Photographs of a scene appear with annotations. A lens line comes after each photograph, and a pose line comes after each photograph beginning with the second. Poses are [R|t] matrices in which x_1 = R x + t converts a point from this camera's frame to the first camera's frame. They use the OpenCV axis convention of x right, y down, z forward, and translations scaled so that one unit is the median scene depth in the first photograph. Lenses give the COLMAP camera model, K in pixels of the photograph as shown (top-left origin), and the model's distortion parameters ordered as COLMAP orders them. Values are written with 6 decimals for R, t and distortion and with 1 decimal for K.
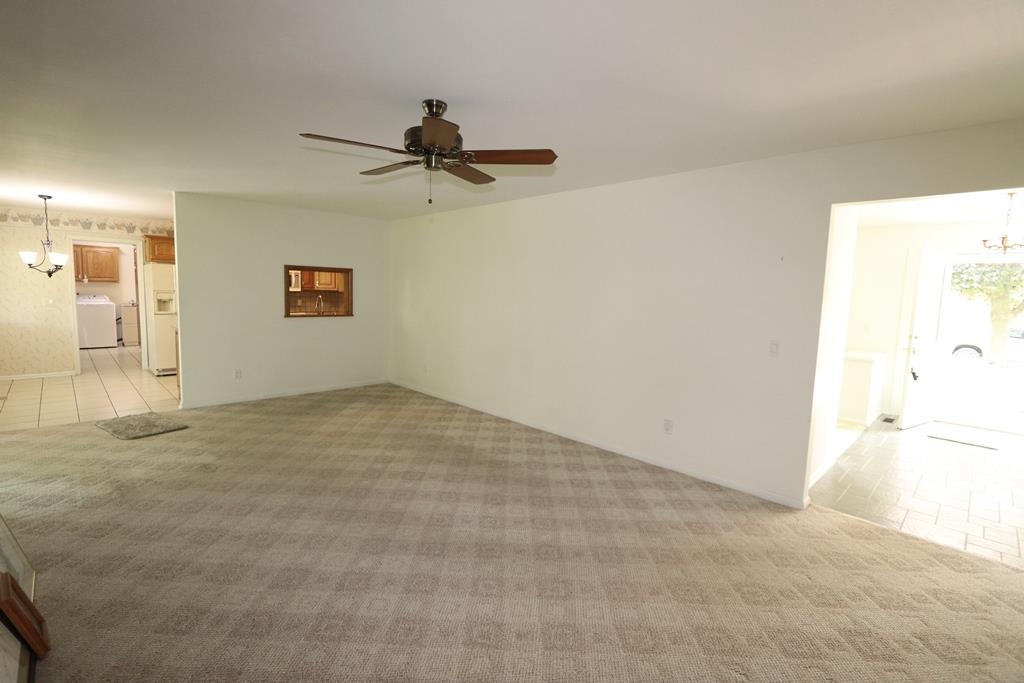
lens RADIAL K [[468.1, 0, 509.4], [0, 468.1, 339.5], [0, 0, 1]] dist [-0.014317, 0.000607]
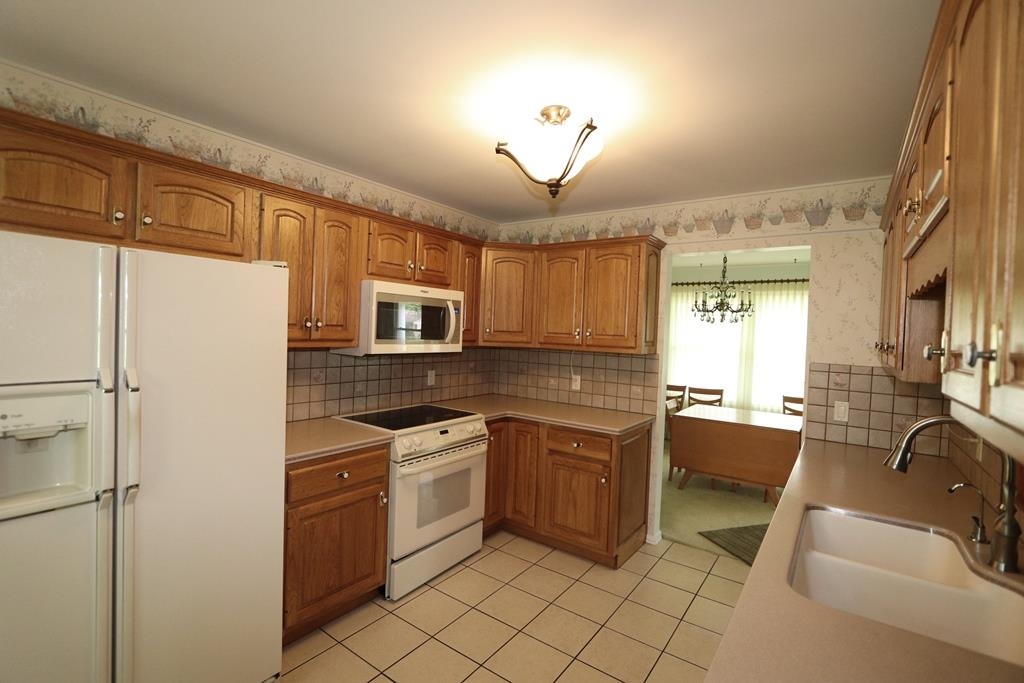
lens RADIAL K [[468.1, 0, 506.1], [0, 468.1, 339.7], [0, 0, 1]] dist [-0.014317, 0.000607]
pose [[0.986502, 0.004262, 0.163693, -0.591375], [0.008019, 0.997204, -0.074291, -0.106561], [-0.163552, 0.074601, 0.983710, 0.792193]]
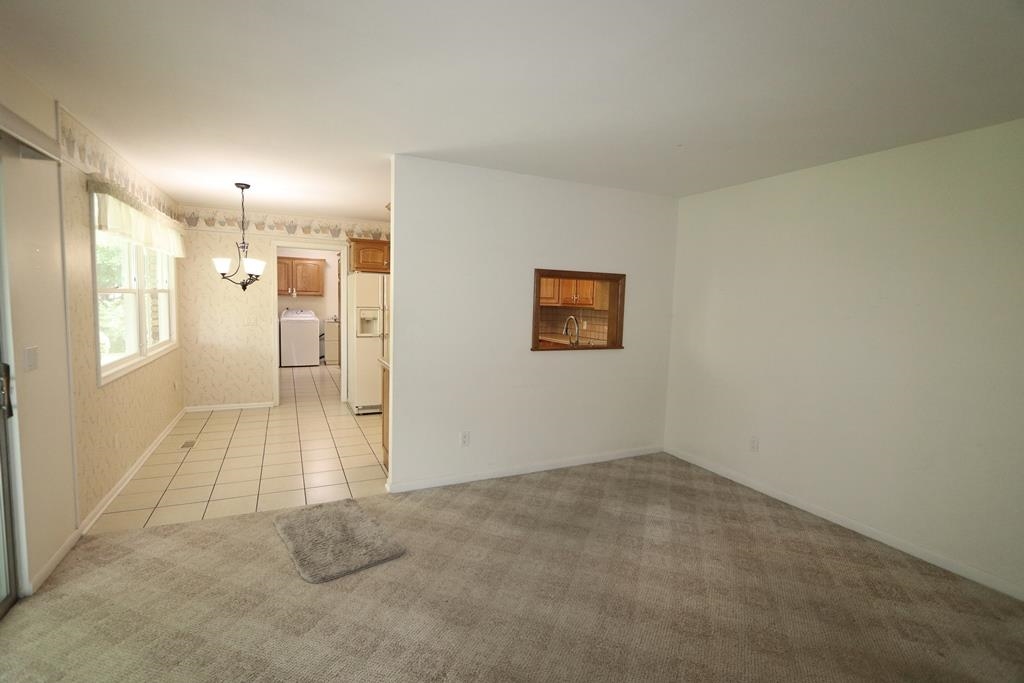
lens RADIAL K [[468.1, 0, 507.2], [0, 468.1, 340.8], [0, 0, 1]] dist [-0.014317, 0.000607]
pose [[0.945634, 0.025959, -0.324194, -0.261779], [-0.033662, 0.999268, -0.018173, -0.041485], [0.323485, 0.028097, 0.945816, 0.328115]]
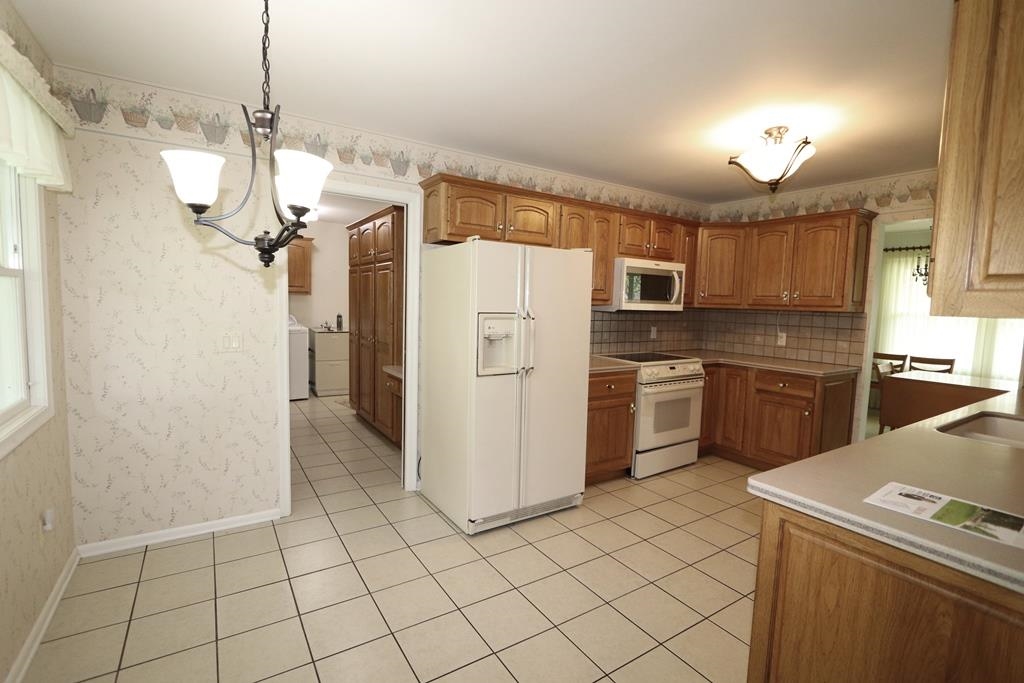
lens RADIAL K [[468.1, 0, 504.7], [0, 468.1, 341.2], [0, 0, 1]] dist [-0.014317, 0.000607]
pose [[0.978476, 0.015651, -0.205766, -0.656886], [-0.020326, 0.999581, -0.020629, -0.074212], [0.205357, 0.024368, 0.978384, 0.629325]]
